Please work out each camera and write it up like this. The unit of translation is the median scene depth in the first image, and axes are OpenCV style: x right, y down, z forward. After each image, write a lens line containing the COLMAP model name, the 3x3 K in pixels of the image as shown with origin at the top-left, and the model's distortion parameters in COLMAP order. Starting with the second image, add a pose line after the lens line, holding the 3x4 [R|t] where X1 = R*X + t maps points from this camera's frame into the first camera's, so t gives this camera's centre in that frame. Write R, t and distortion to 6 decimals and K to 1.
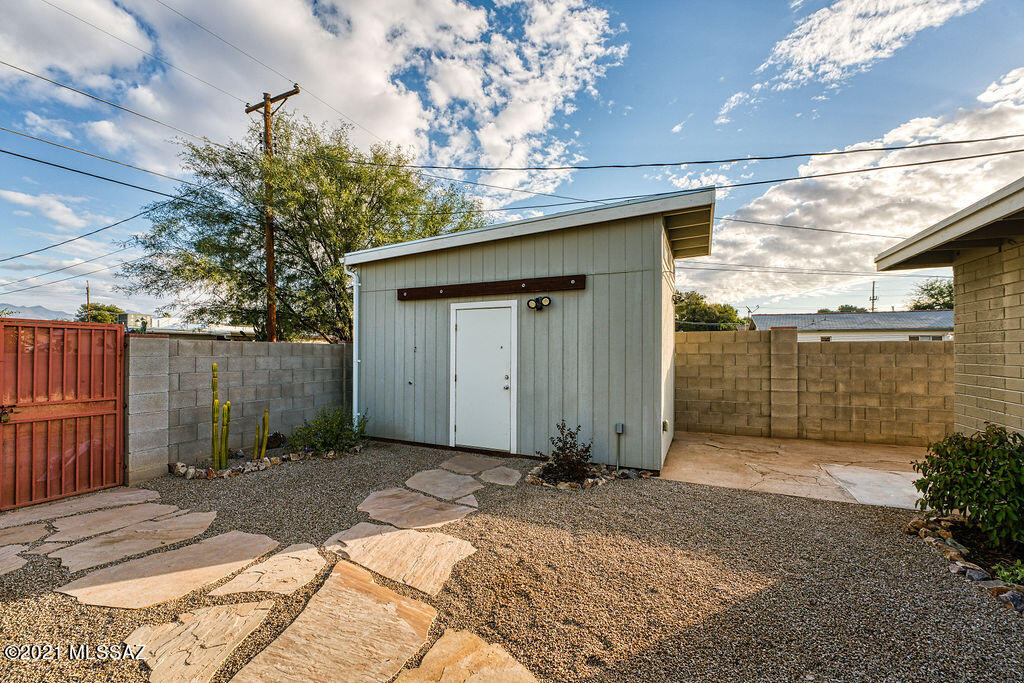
lens RADIAL K [[424.8, 0, 507.7], [0, 424.8, 342.8], [0, 0, 1]] dist [-0.024458, 0.000770]
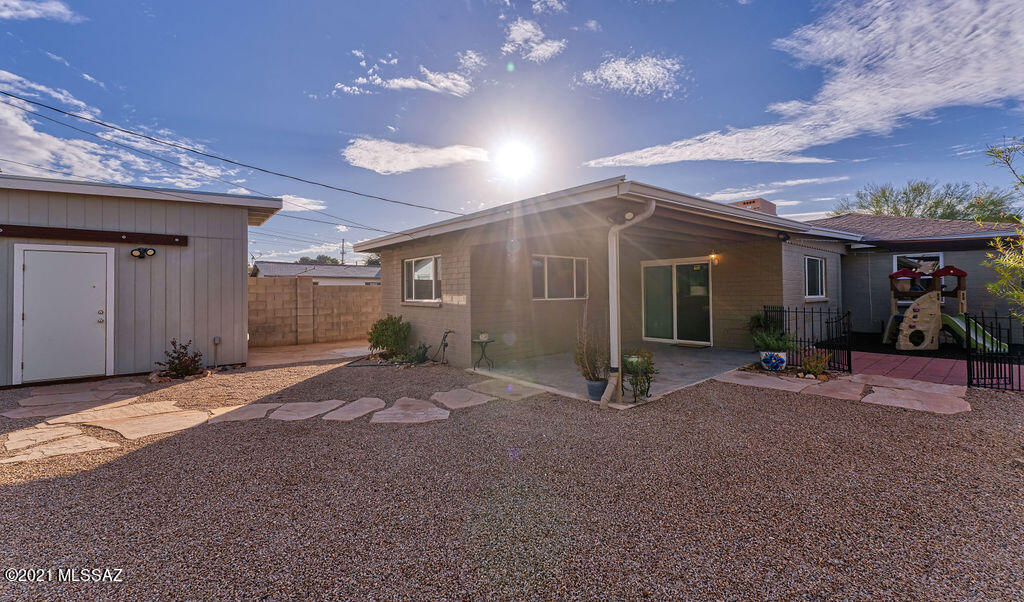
lens RADIAL K [[412.6, 0, 514.0], [0, 412.6, 291.9], [0, 0, 1]] dist [0.000289, -0.000030]
pose [[0.439296, -0.004067, 0.898333, -0.472676], [-0.007196, 0.999942, 0.008046, 0.006322], [-0.898314, -0.009999, 0.439241, -0.480719]]
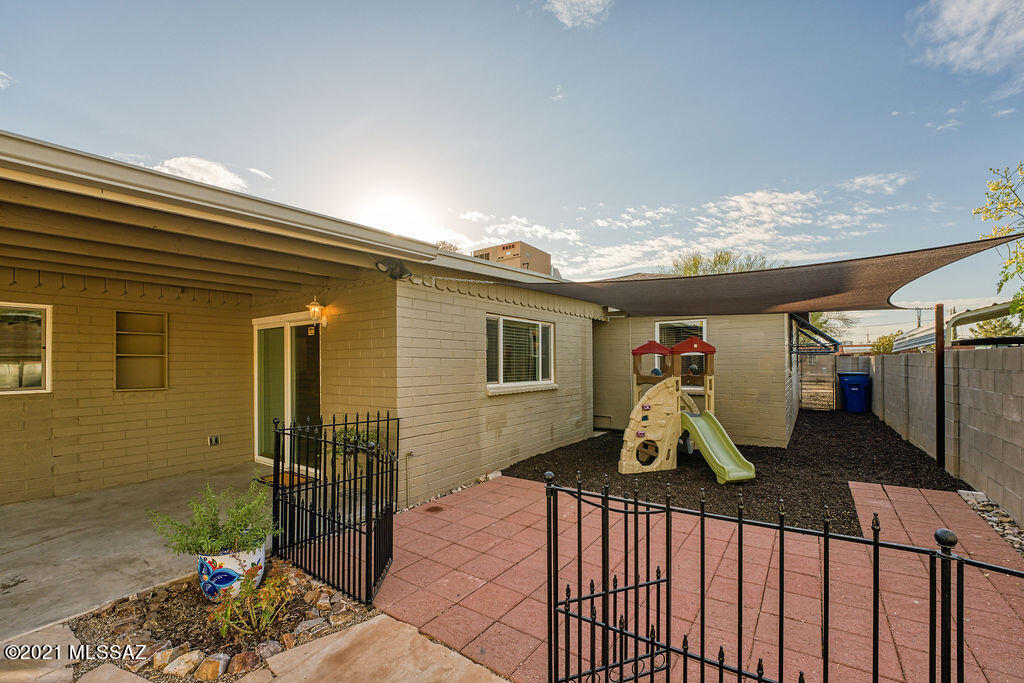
lens RADIAL K [[424.8, 0, 524.7], [0, 424.8, 370.5], [0, 0, 1]] dist [-0.024458, 0.000770]
pose [[0.178011, -0.018175, 0.983861, 0.399726], [-0.013400, 0.999692, 0.020892, -0.020580], [-0.983937, -0.016903, 0.177713, -0.959293]]
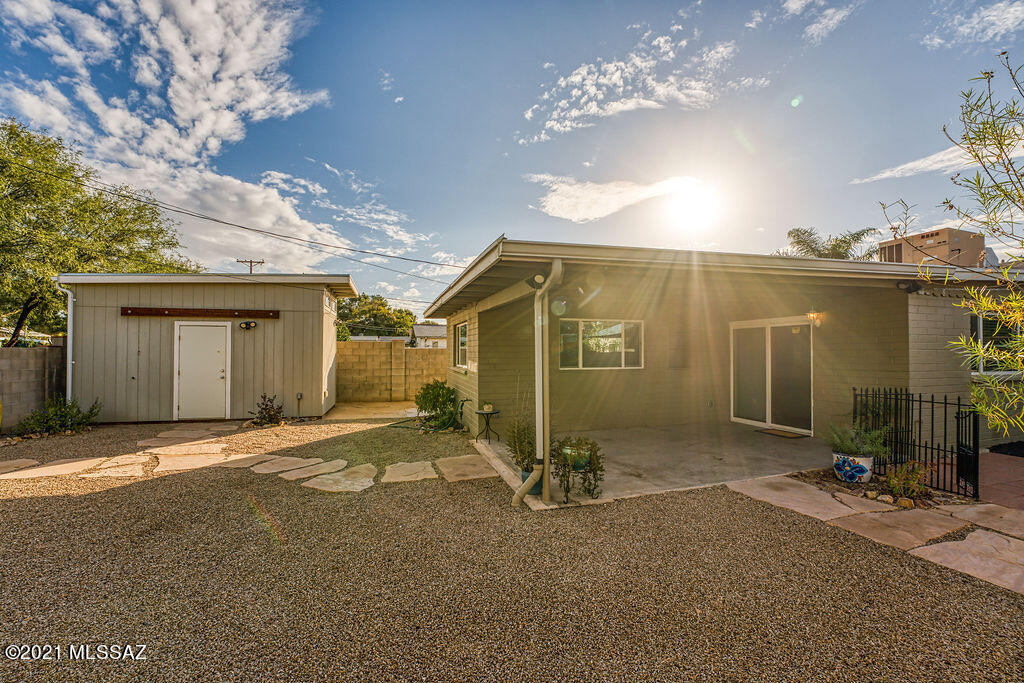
lens RADIAL K [[424.8, 0, 510.6], [0, 424.8, 346.7], [0, 0, 1]] dist [-0.024458, 0.000770]
pose [[0.758123, 0.006568, 0.652078, -0.185710], [-0.012193, 0.999917, 0.004104, -0.023987], [-0.651997, -0.011062, 0.758141, -0.772498]]
